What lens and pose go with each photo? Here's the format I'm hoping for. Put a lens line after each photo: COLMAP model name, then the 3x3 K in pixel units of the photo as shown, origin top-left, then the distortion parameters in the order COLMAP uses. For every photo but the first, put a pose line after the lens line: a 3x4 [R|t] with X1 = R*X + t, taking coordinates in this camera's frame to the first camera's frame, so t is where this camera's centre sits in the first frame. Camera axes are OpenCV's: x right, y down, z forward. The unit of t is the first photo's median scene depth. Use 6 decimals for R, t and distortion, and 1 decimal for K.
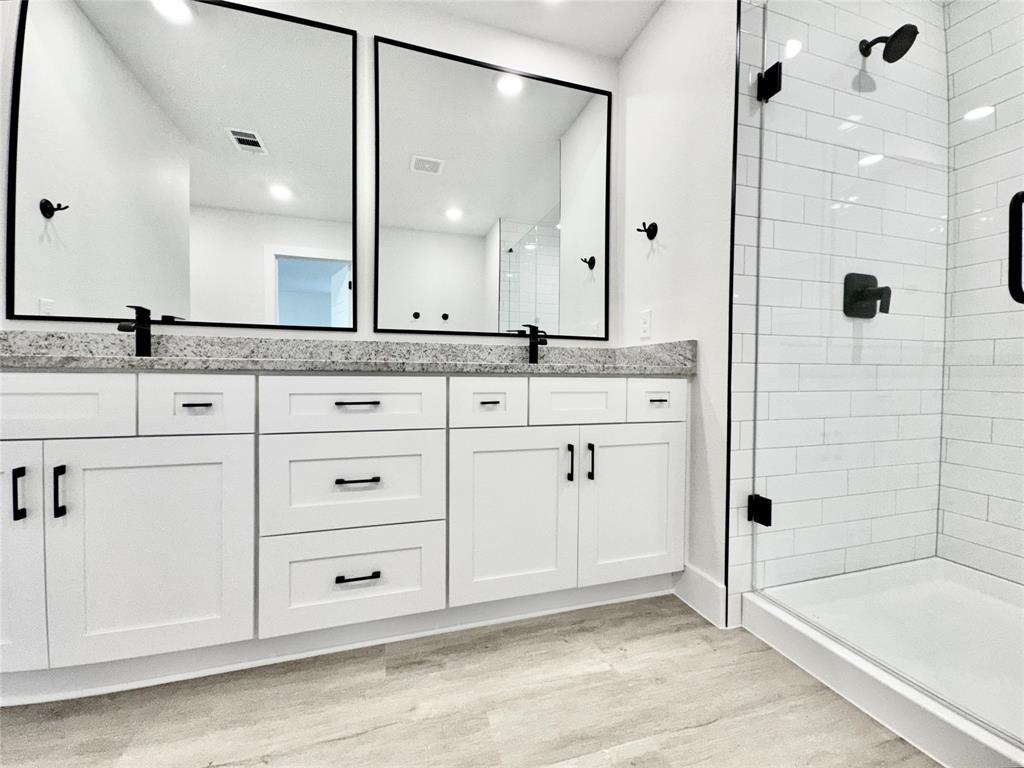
lens RADIAL K [[410.5, 0, 512.0], [0, 410.5, 384.0], [0, 0, 1]] dist [-0.001101, 0.000035]
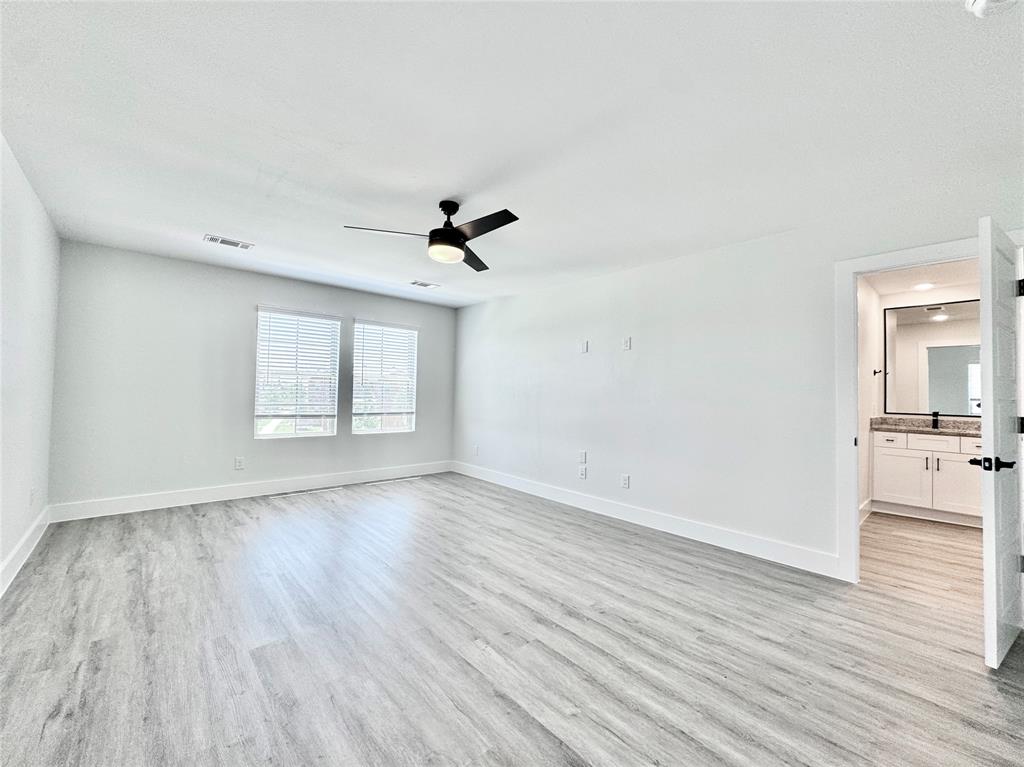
lens RADIAL K [[410.5, 0, 512.0], [0, 410.5, 383.5], [0, 0, 1]] dist [-0.001101, 0.000035]
pose [[0.401372, -0.022889, -0.915629, 0.618221], [-0.040484, 0.998267, -0.042701, -0.129292], [0.915020, 0.054207, 0.399750, -3.004399]]
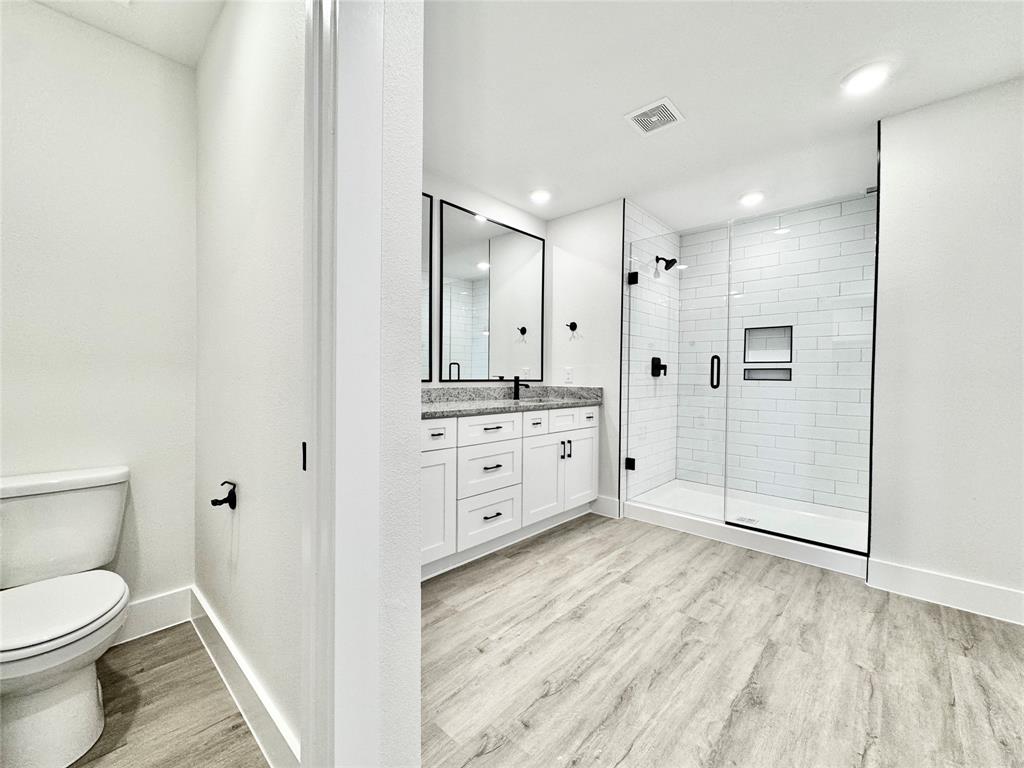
lens RADIAL K [[415.9, 0, 513.1], [0, 415.9, 384.0], [0, 0, 1]] dist [-0.000236, -0.000037]
pose [[0.869443, -0.007890, 0.493970, -1.044846], [0.008613, 0.999963, 0.000813, -0.137016], [-0.493958, 0.003547, 0.869478, -0.653840]]
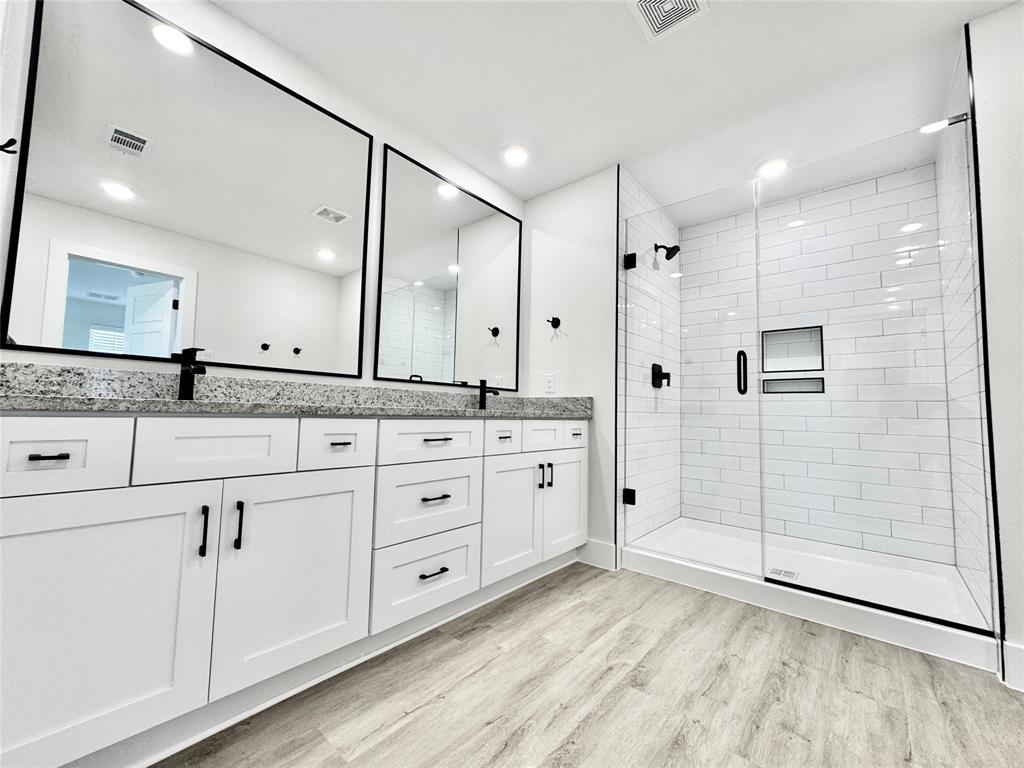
lens RADIAL K [[410.5, 0, 512.0], [0, 410.5, 384.0], [0, 0, 1]] dist [-0.001101, 0.000035]
pose [[0.850127, 0.048633, 0.524326, -0.721968], [-0.004043, 0.996300, -0.085854, -0.017158], [-0.526562, 0.070867, 0.847178, -0.238121]]
